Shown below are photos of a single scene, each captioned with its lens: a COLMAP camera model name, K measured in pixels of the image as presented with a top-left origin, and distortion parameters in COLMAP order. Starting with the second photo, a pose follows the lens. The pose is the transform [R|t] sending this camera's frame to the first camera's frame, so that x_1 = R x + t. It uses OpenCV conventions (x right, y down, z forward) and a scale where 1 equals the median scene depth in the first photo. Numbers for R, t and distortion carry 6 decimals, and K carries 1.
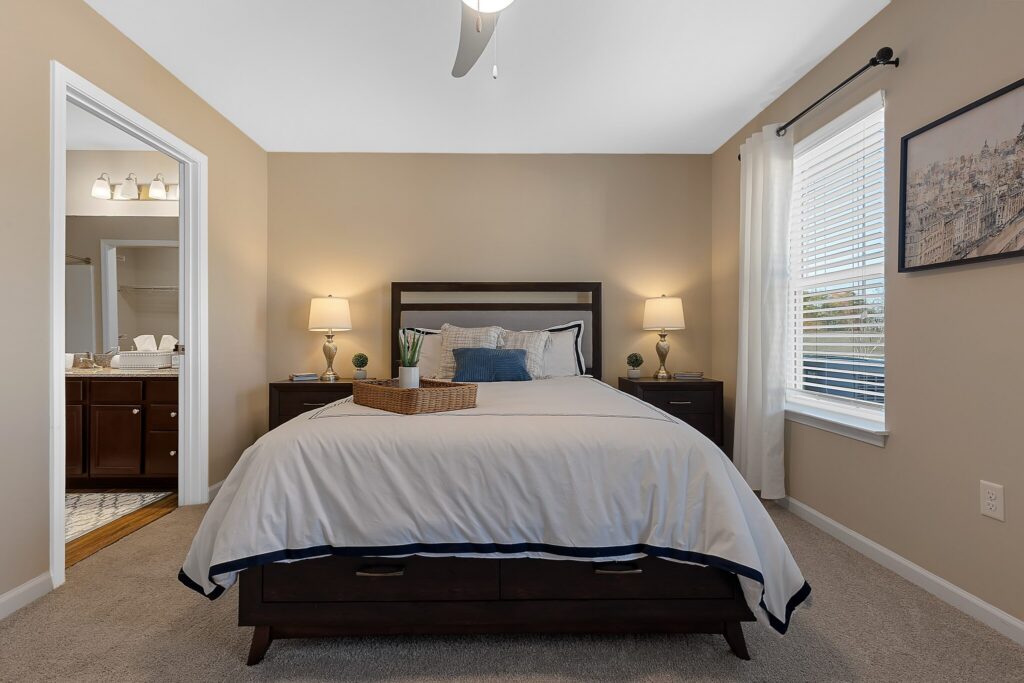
lens RADIAL K [[462.4, 0, 504.9], [0, 462.4, 339.5], [0, 0, 1]] dist [0.010170, -0.003476]
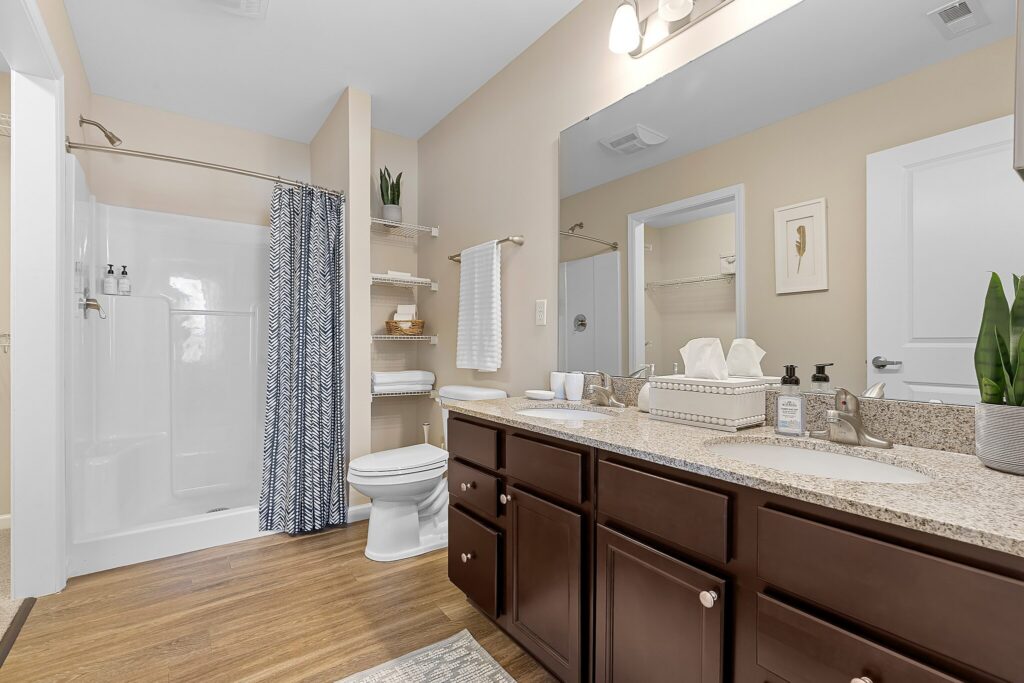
lens RADIAL K [[462.4, 0, 507.1], [0, 462.4, 342.5], [0, 0, 1]] dist [0.010170, -0.003476]
pose [[0.557747, -0.004874, -0.829997, -0.519773], [-0.001838, 0.999973, -0.007107, -0.002667], [0.830009, 0.005490, 0.557723, 0.613318]]
